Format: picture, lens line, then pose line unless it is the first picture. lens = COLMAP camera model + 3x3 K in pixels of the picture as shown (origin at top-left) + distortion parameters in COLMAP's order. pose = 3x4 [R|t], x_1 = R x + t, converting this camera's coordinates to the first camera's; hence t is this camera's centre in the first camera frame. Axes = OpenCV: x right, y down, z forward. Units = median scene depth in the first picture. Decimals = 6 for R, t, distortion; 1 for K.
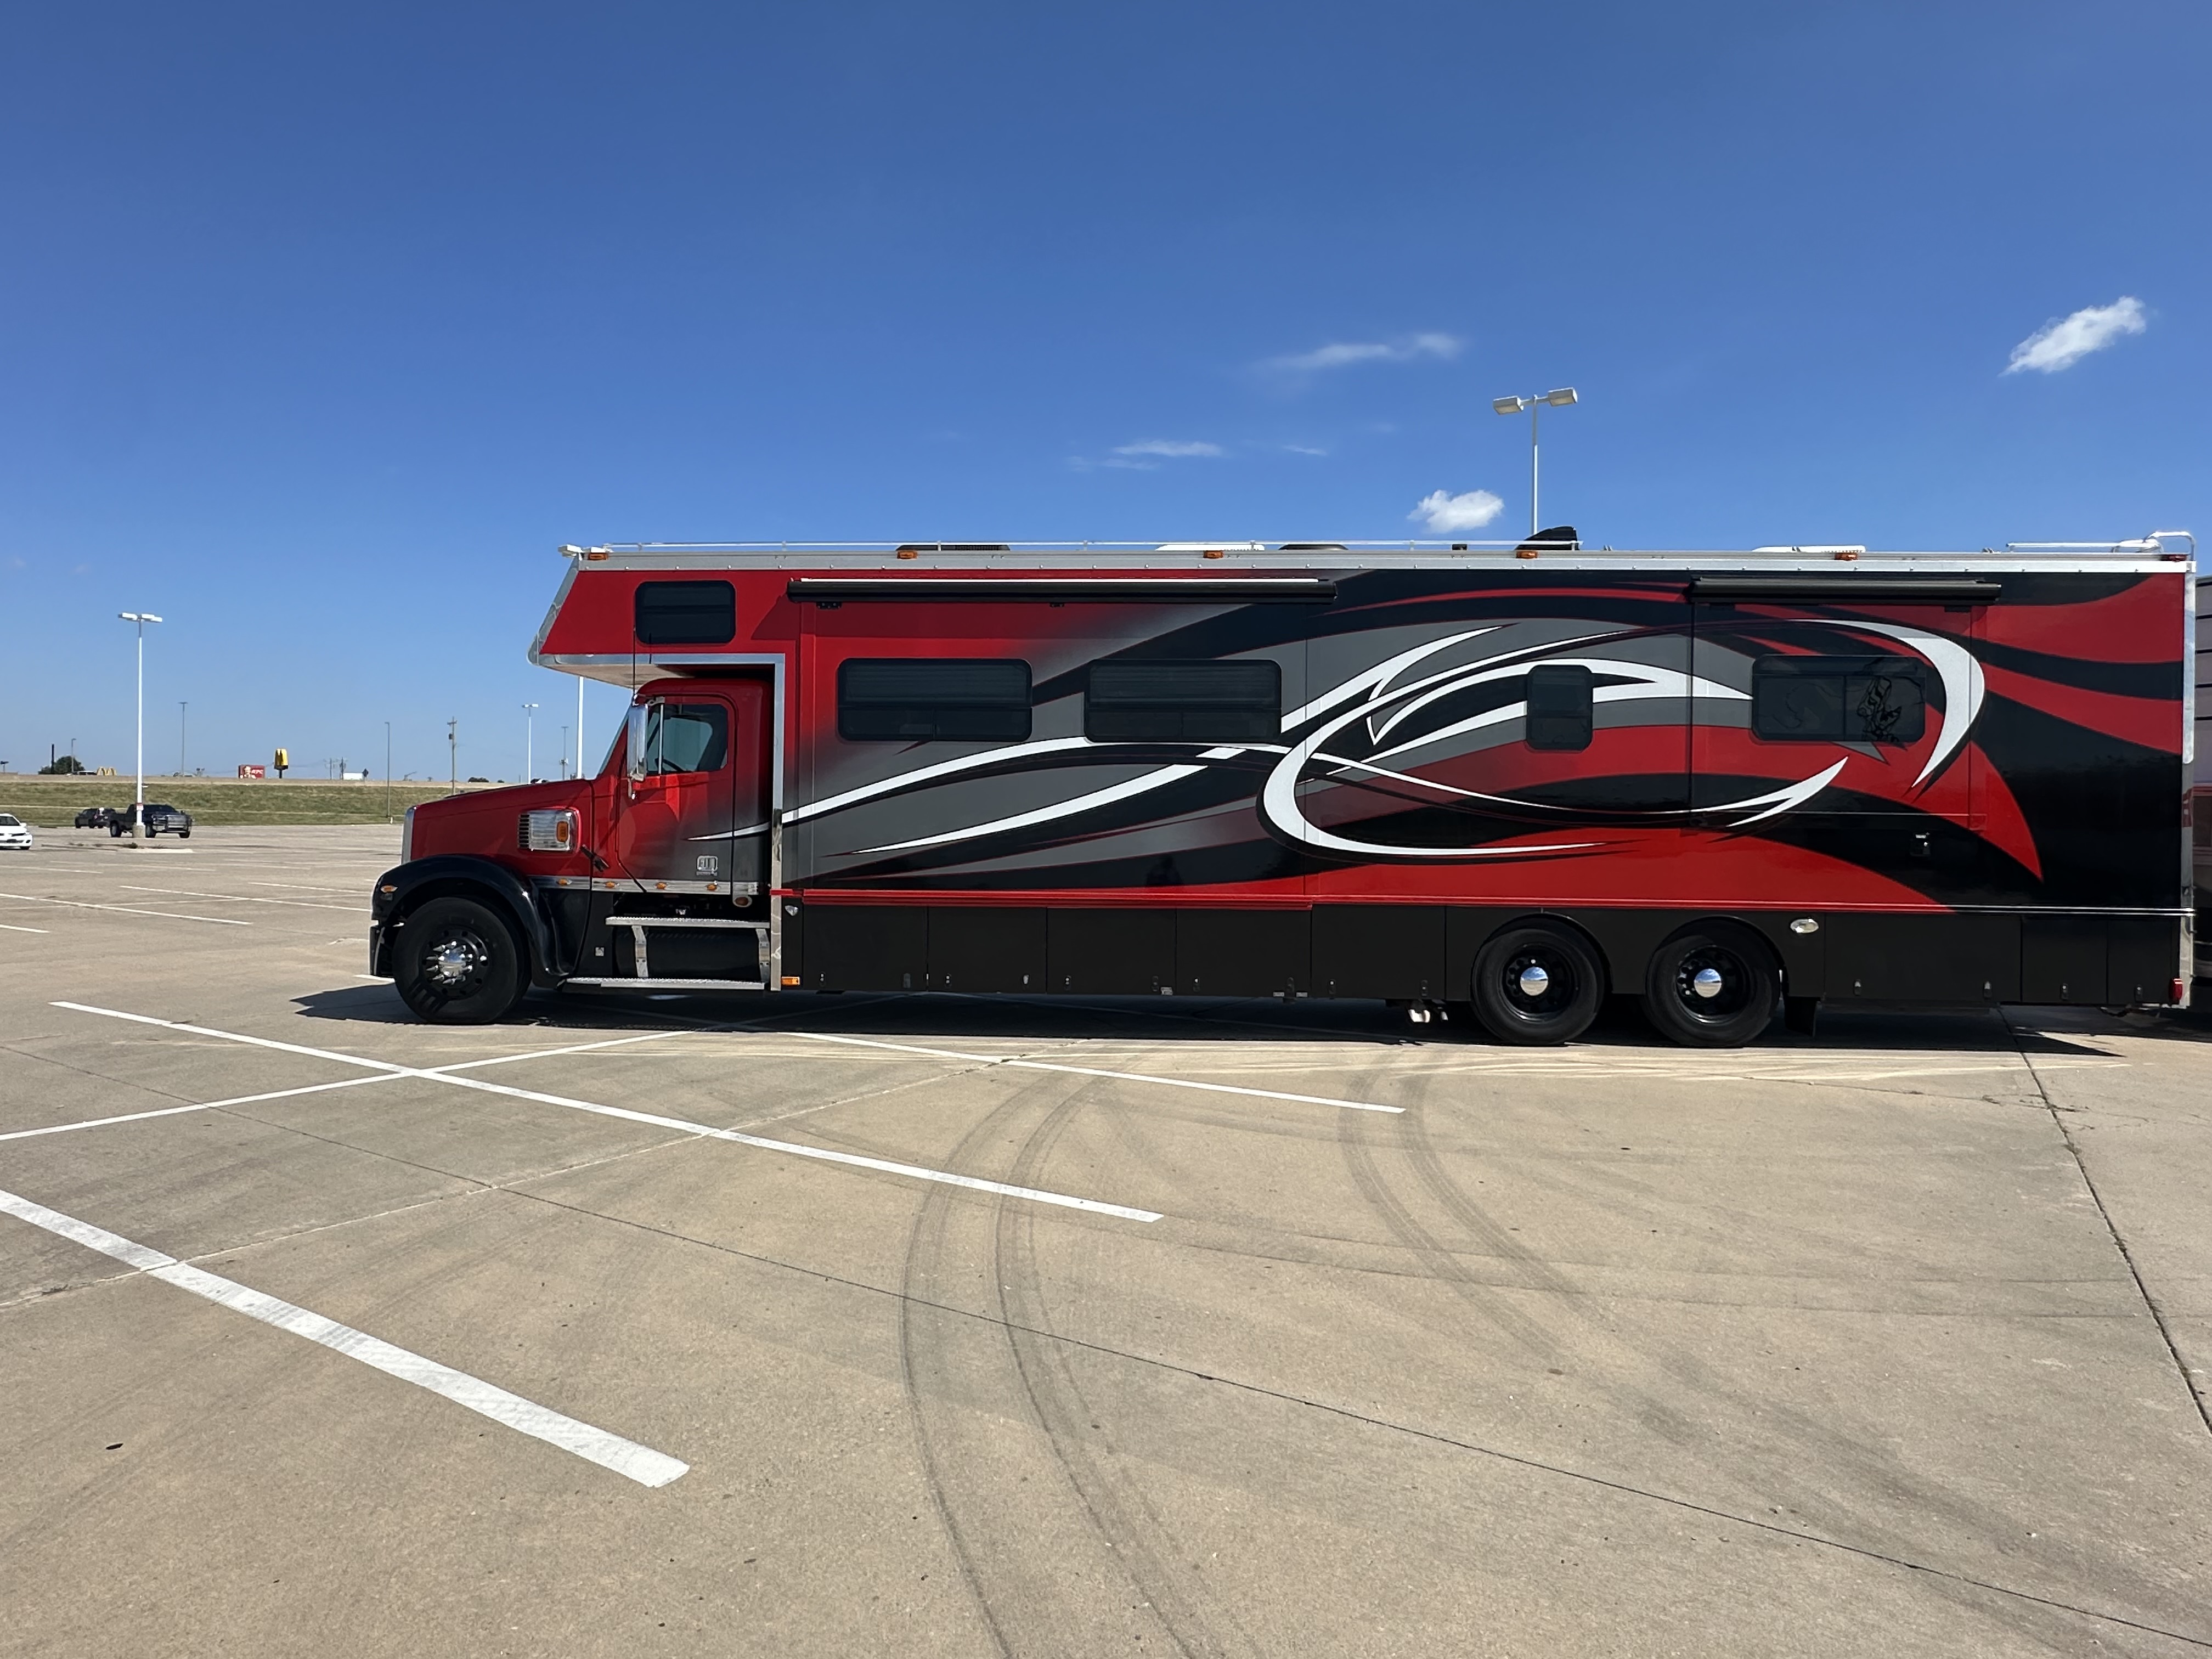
lens RADIAL K [[1246.2, 0, 1106.0], [0, 1246.2, 829.5], [0, 0, 1]] dist [-0.006208, -0.001879]
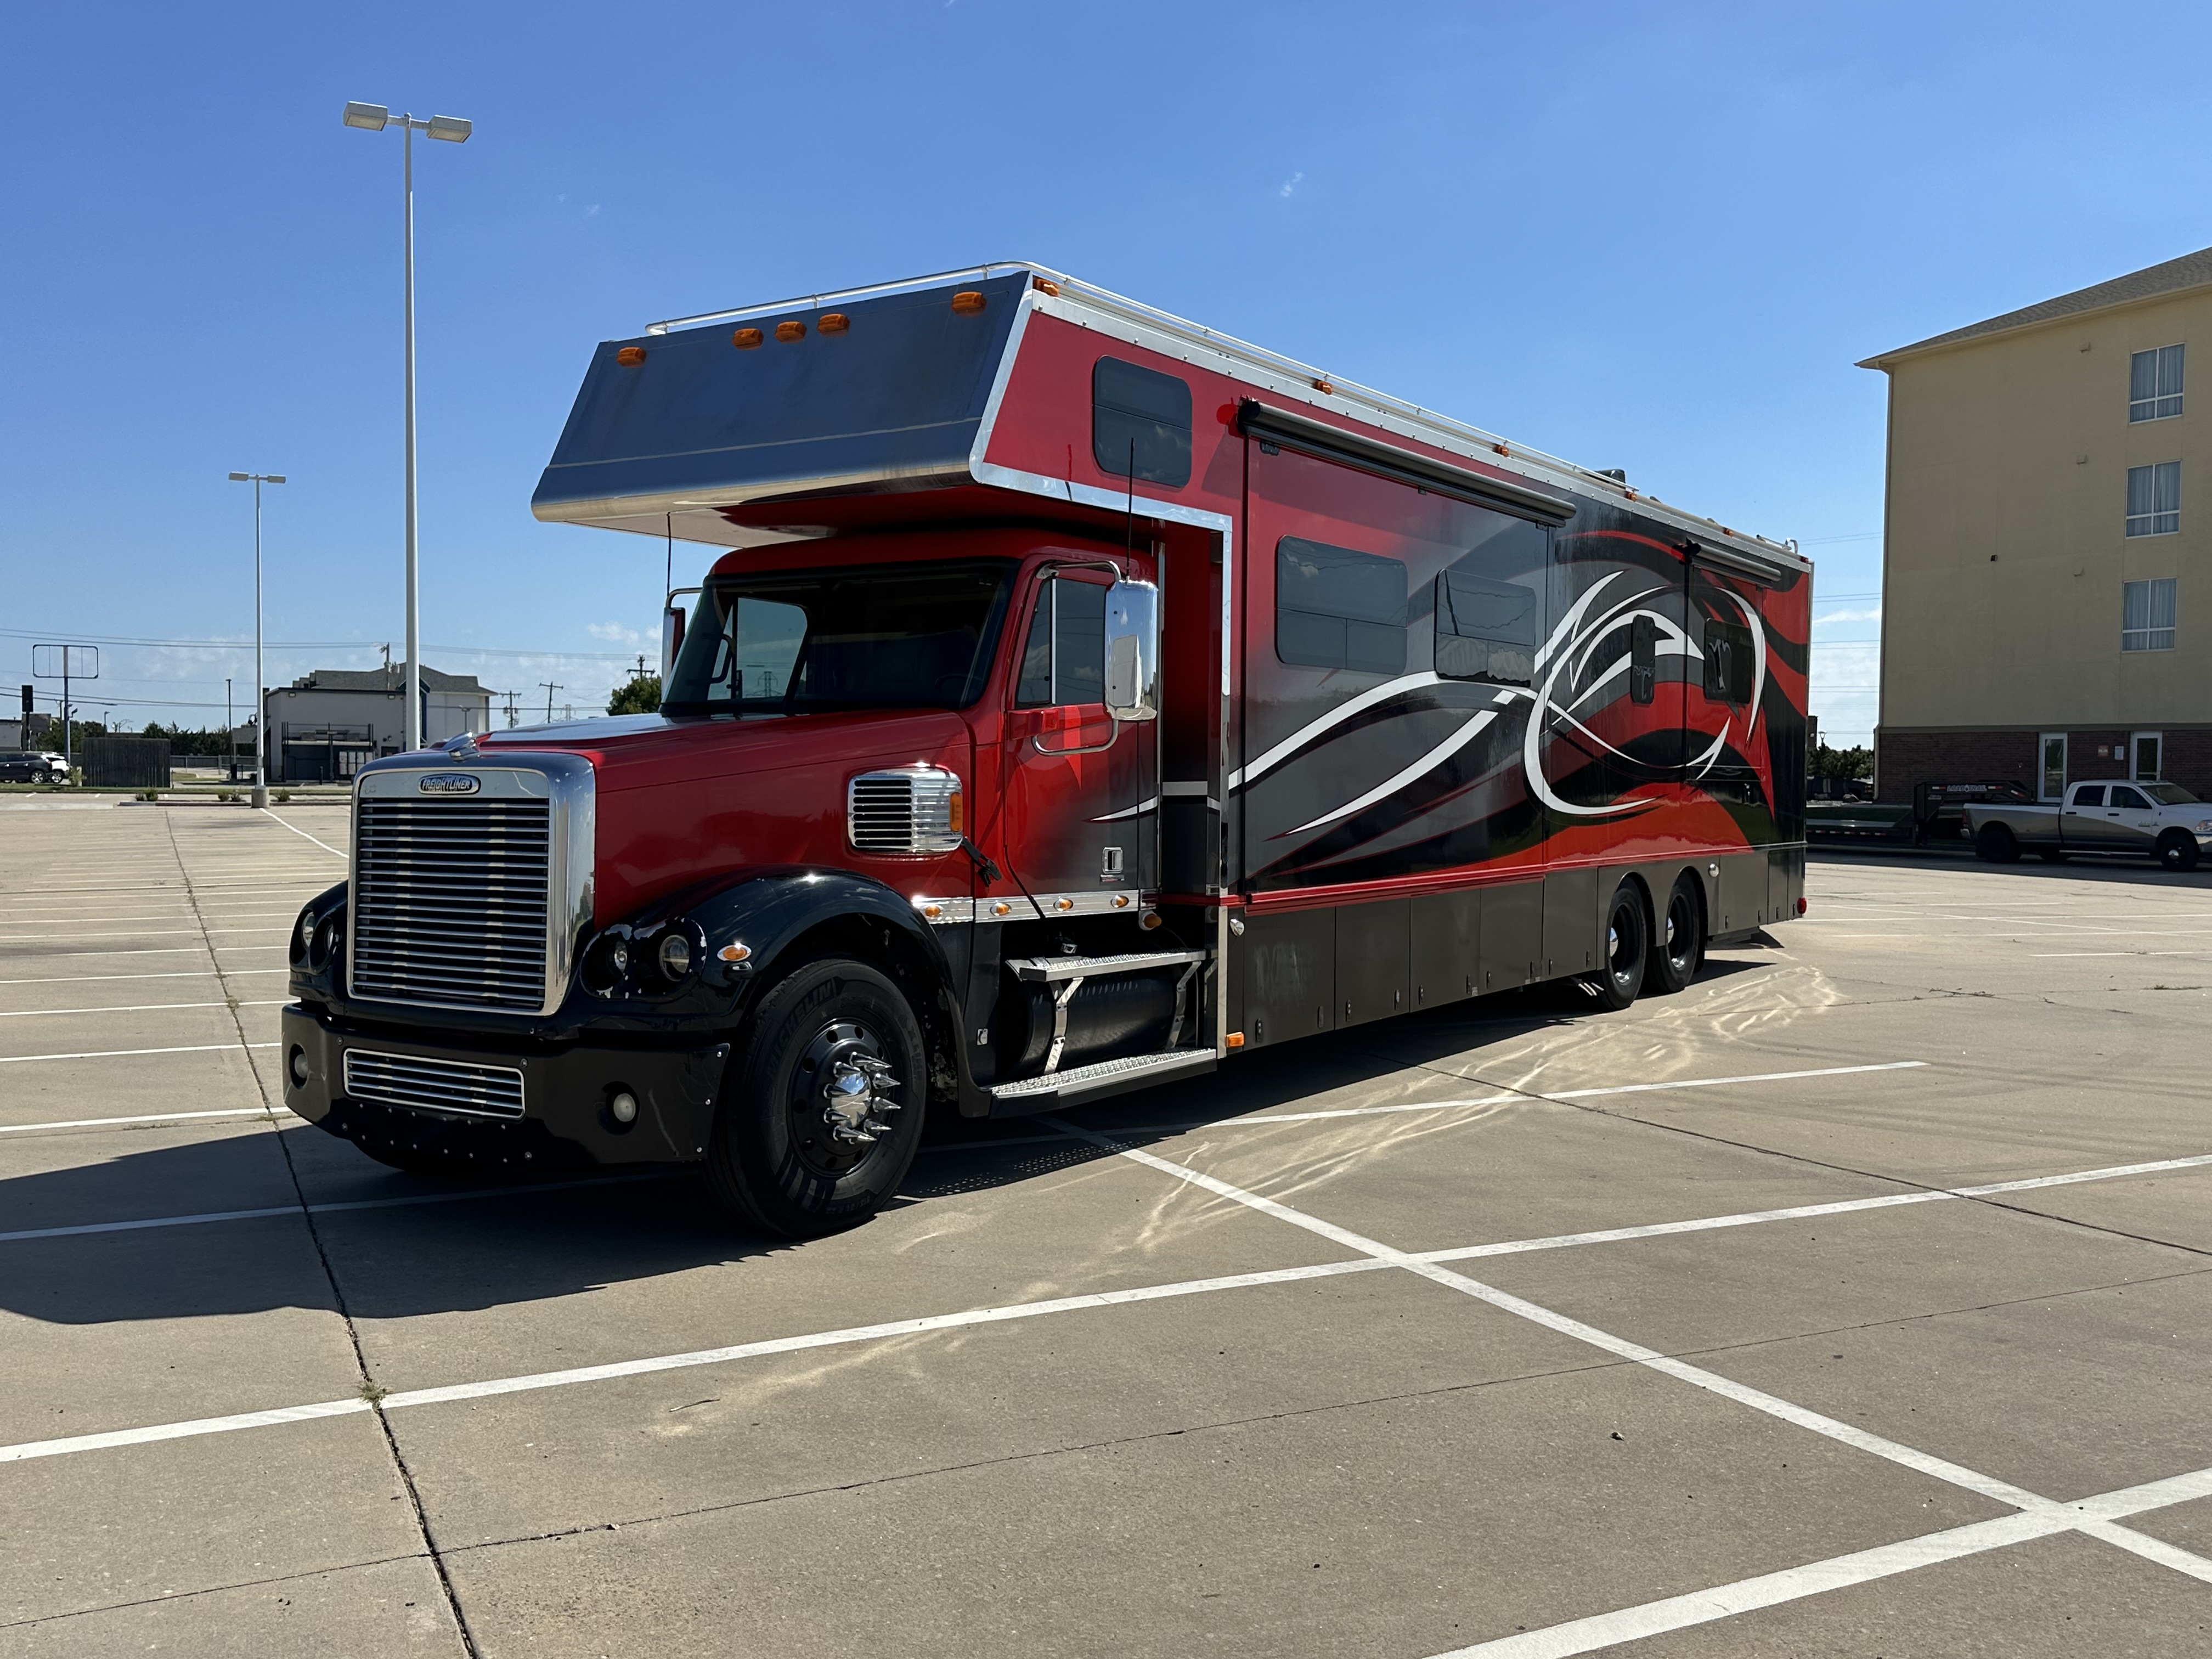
lens RADIAL K [[1919.1, 0, 1102.6], [0, 1919.1, 842.0], [0, 0, 1]] dist [0.143830, -0.322715]
pose [[0.516878, -0.036715, 0.855272, -1.080377], [0.008088, 0.999245, 0.038007, -0.015347], [-0.856021, -0.012727, 0.516784, 0.535352]]
